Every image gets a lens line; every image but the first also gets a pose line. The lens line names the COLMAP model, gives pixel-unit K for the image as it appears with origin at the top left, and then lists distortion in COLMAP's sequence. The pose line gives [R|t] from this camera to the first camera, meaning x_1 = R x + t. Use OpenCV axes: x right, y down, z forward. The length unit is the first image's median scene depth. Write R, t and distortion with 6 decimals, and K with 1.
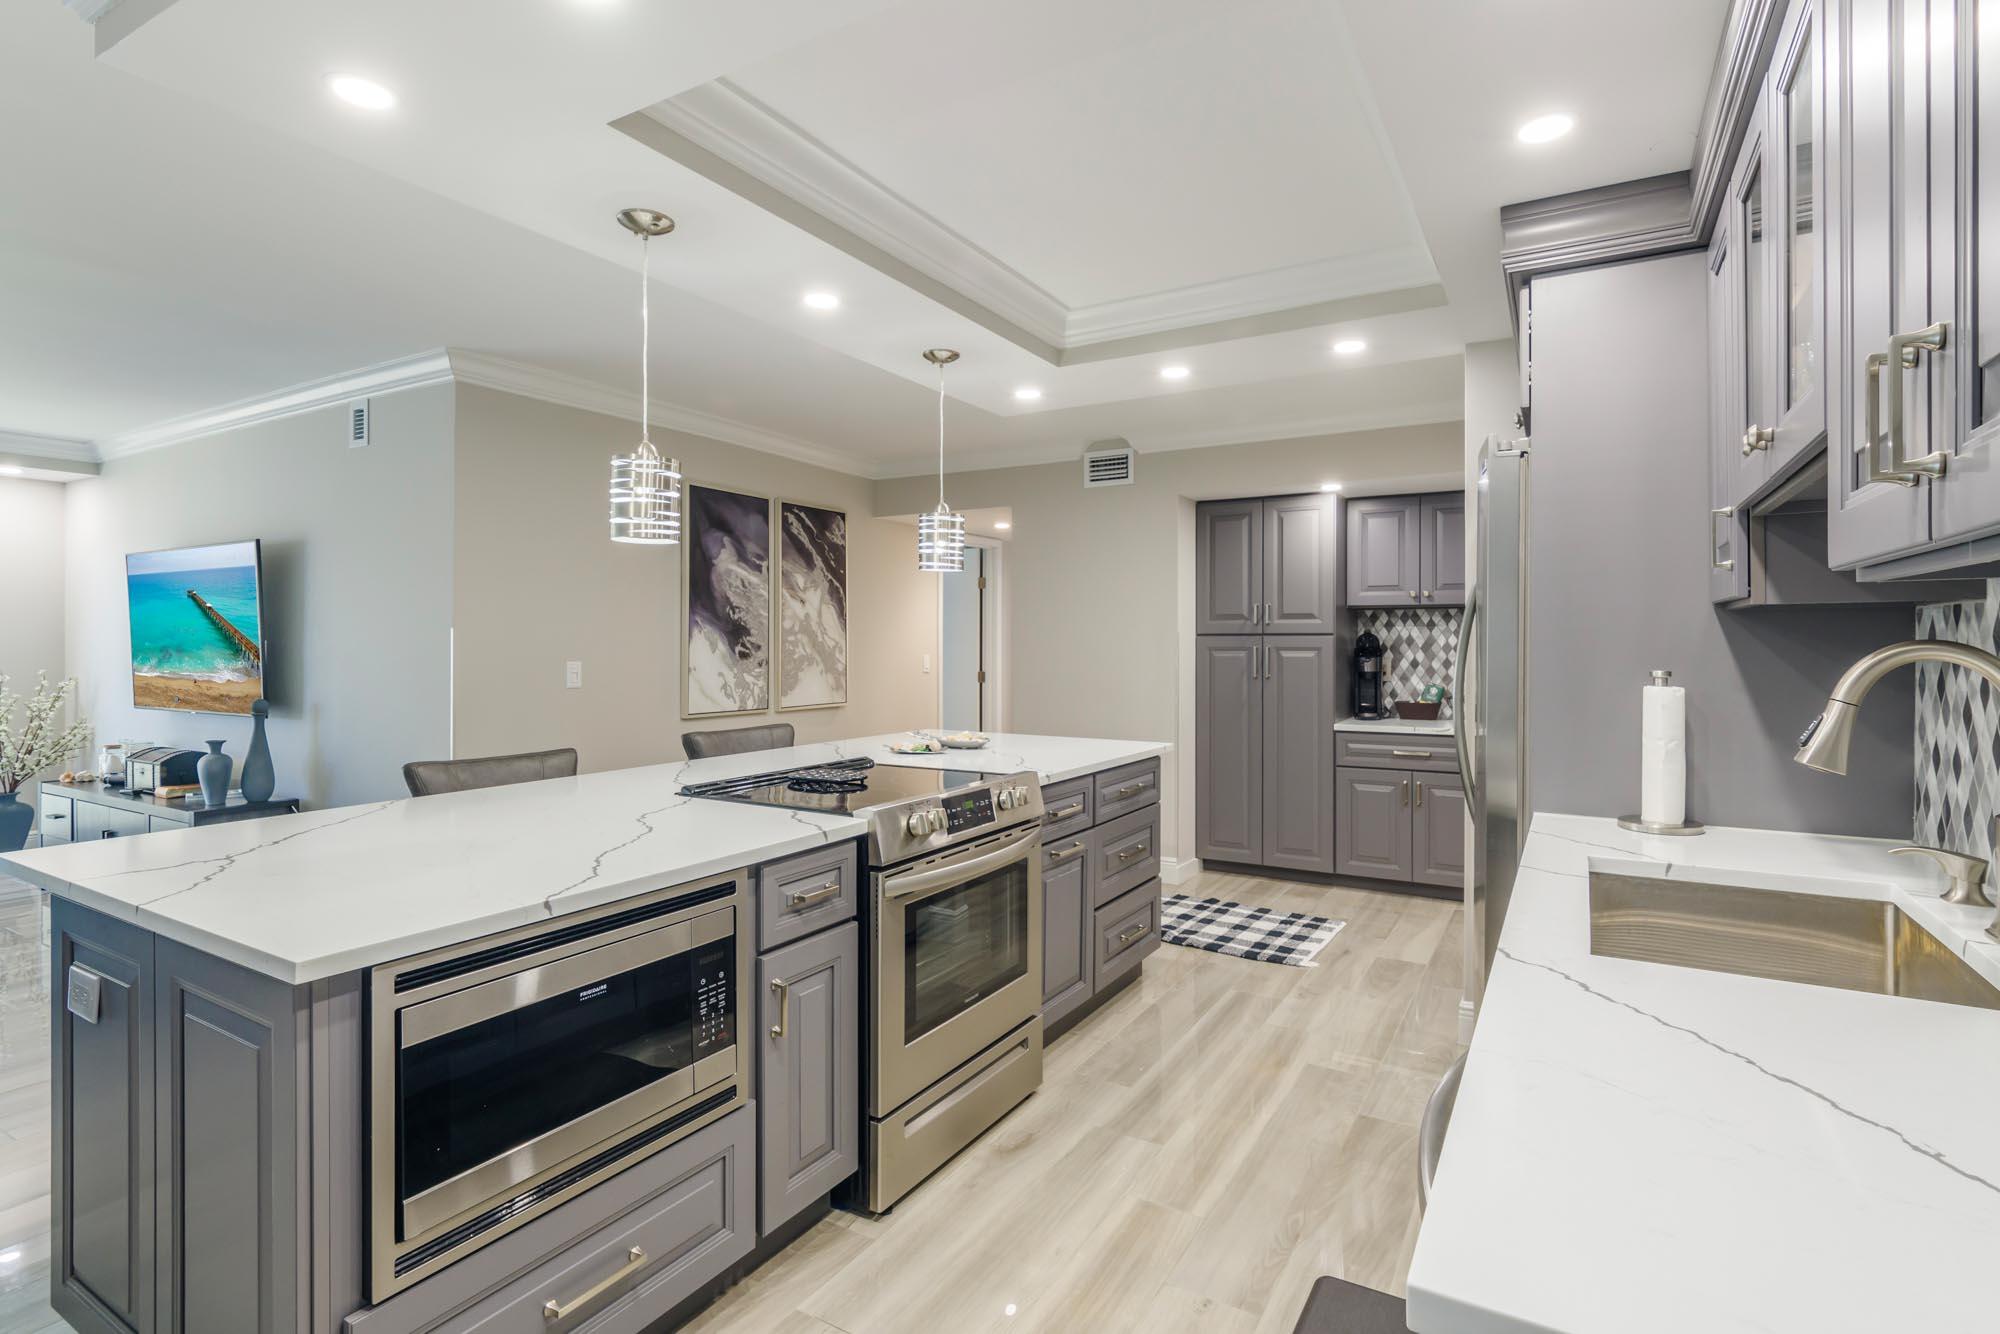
lens RADIAL K [[976.6, 0, 1004.1], [0, 976.6, 643.6], [0, 0, 1]] dist [0.001730, 0.000335]
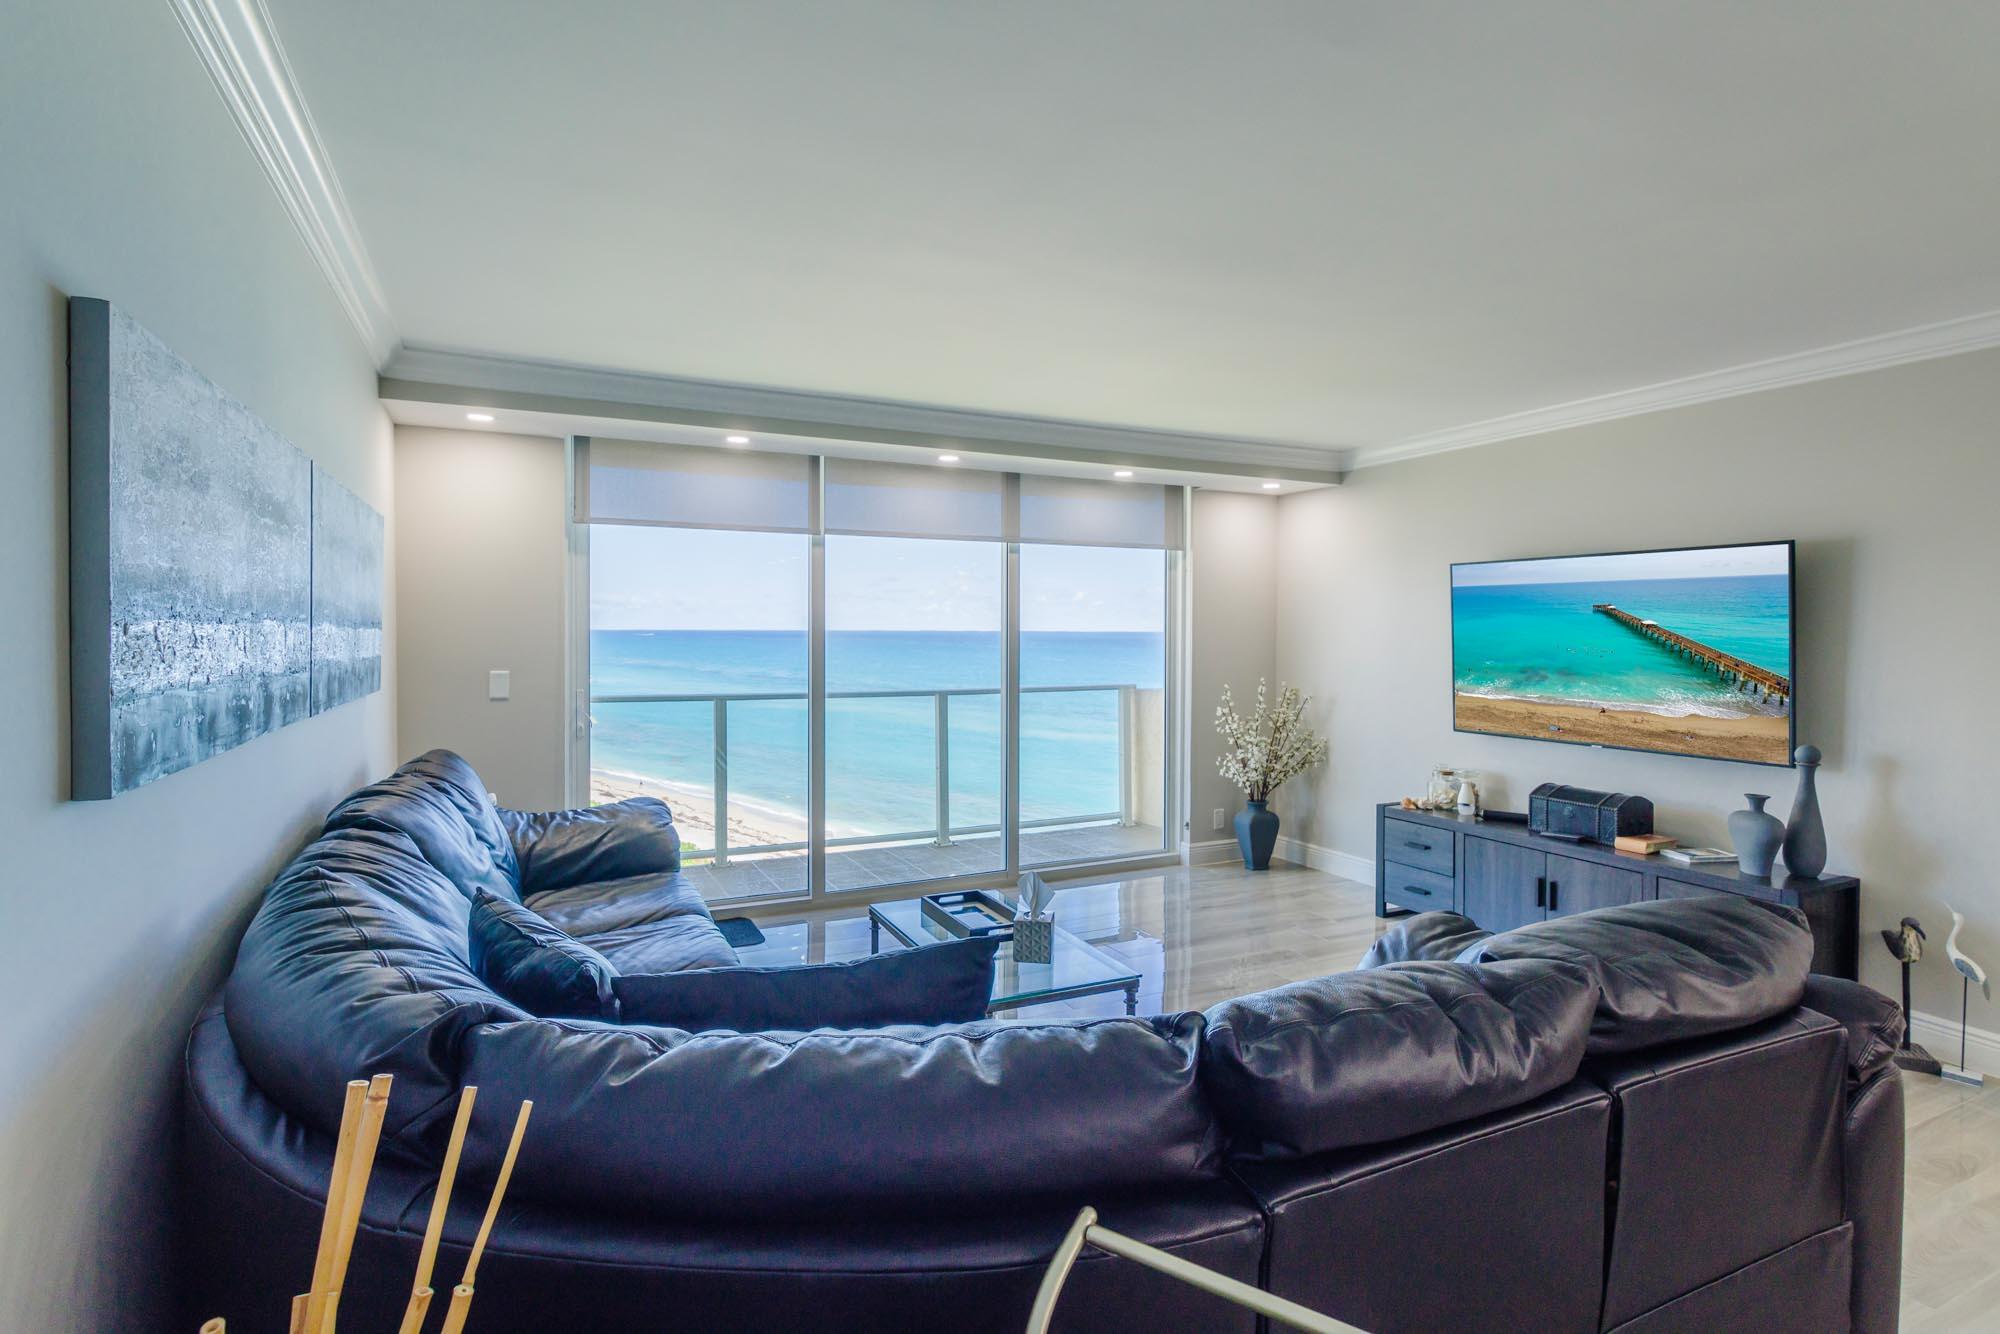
lens RADIAL K [[976.6, 0, 1004.1], [0, 976.6, 643.6], [0, 0, 1]] dist [0.001730, 0.000335]
pose [[0.837539, 0.011343, -0.546259, -0.760893], [-0.003876, 0.999883, 0.014820, -0.029498], [0.546363, -0.010295, 0.837485, -0.004130]]
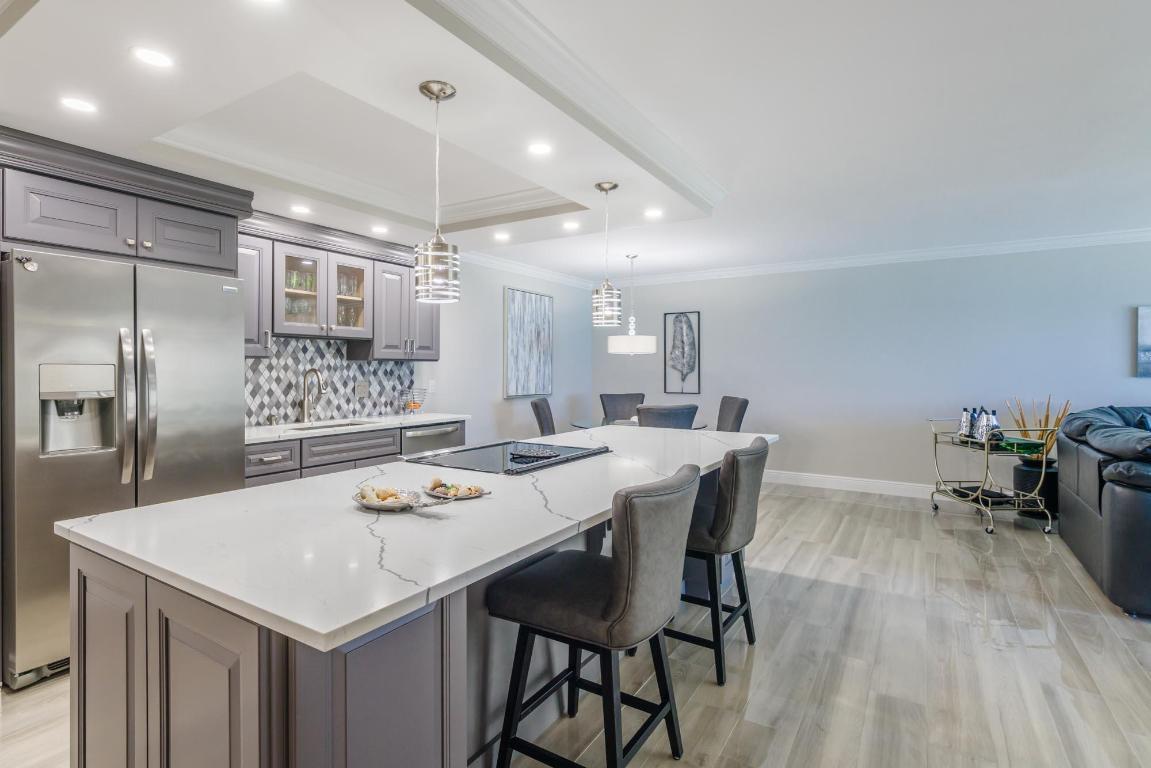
lens RADIAL K [[562.1, 0, 577.9], [0, 562.1, 370.5], [0, 0, 1]] dist [0.001730, 0.000335]
pose [[-0.999772, -0.000915, 0.021352, -0.144151], [-0.000774, 0.999978, 0.006601, -0.003496], [-0.021358, 0.006583, -0.999750, 1.027755]]
